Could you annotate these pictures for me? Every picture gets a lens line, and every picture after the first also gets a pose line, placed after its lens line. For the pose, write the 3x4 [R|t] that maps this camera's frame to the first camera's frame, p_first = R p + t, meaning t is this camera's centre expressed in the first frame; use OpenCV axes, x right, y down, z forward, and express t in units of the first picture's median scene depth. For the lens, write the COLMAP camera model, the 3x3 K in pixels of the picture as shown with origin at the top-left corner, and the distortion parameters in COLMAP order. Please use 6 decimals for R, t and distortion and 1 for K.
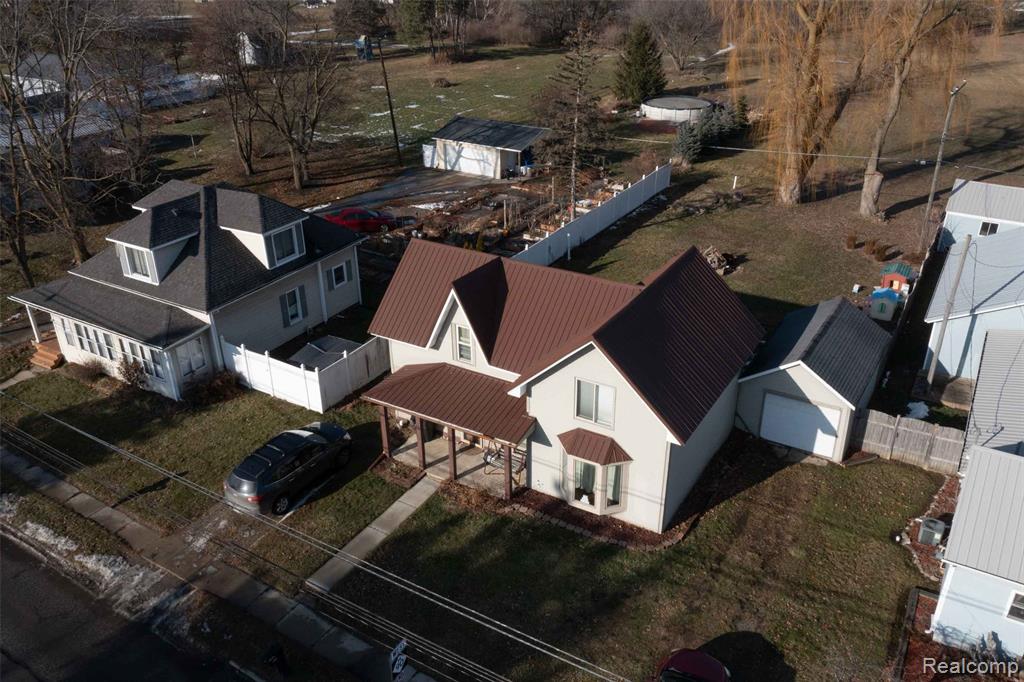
lens RADIAL K [[808.5, 0, 512.0], [0, 808.5, 341.0], [0, 0, 1]] dist [-0.009688, 0.007804]
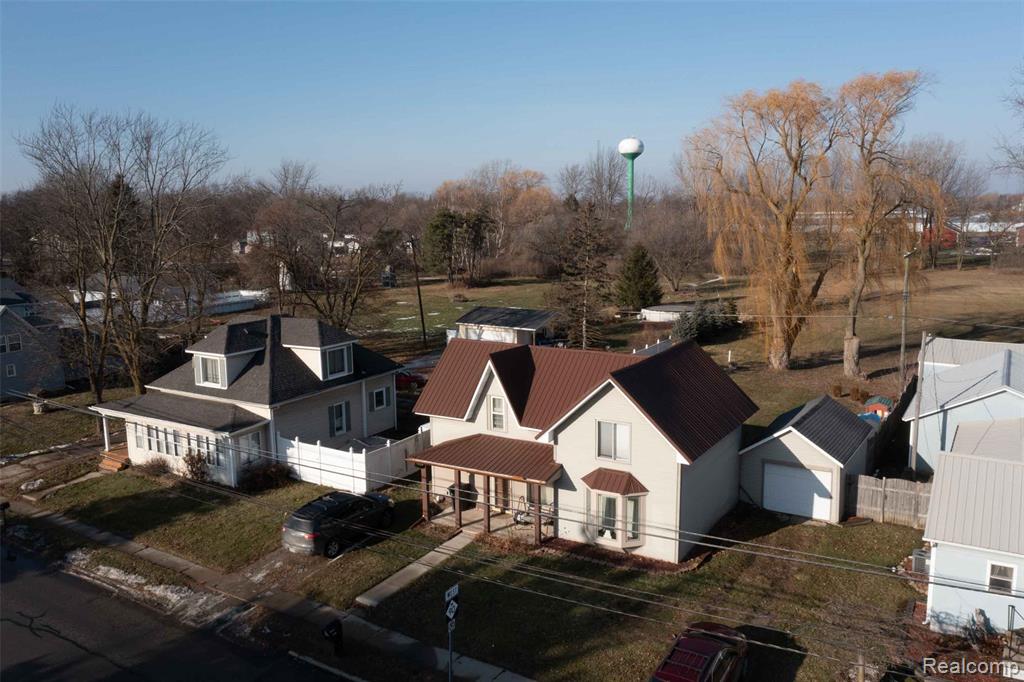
lens RADIAL K [[808.5, 0, 512.0], [0, 808.5, 341.0], [0, 0, 1]] dist [-0.009688, 0.007804]
pose [[0.999980, -0.001027, -0.006238, -0.029833], [-0.000921, 0.952547, -0.304390, 0.244186], [0.006254, 0.304390, 0.952527, -0.124665]]
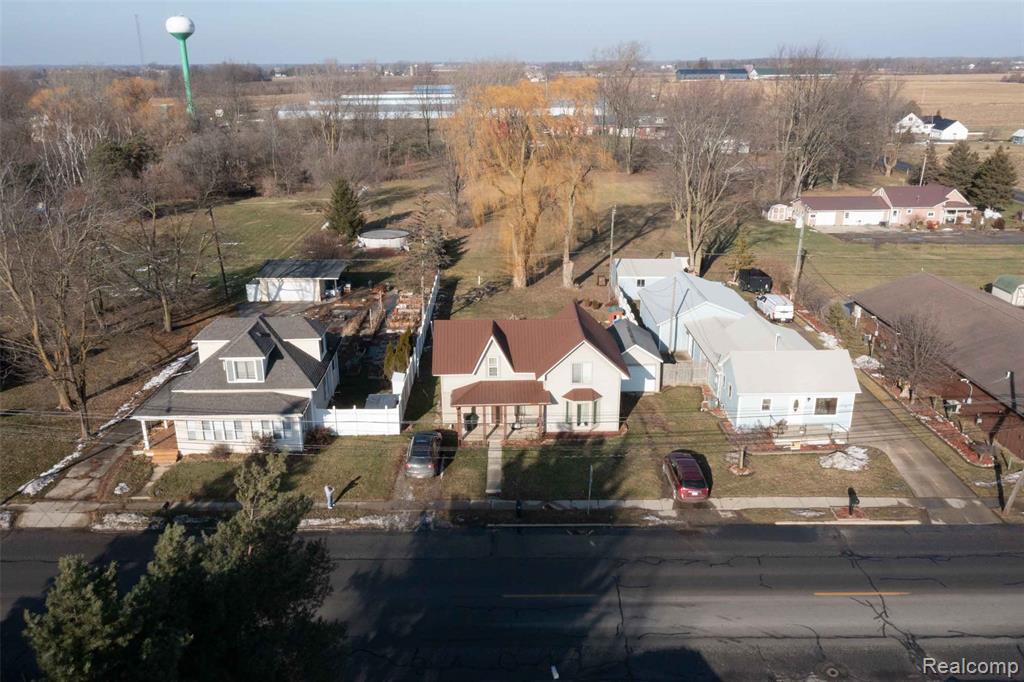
lens RADIAL K [[808.5, 0, 512.0], [0, 808.5, 341.0], [0, 0, 1]] dist [-0.009688, 0.007804]
pose [[0.847337, -0.165863, 0.504489, -0.904108], [0.239048, 0.967416, -0.083443, 0.105936], [-0.474211, 0.191301, 0.859377, -0.598034]]
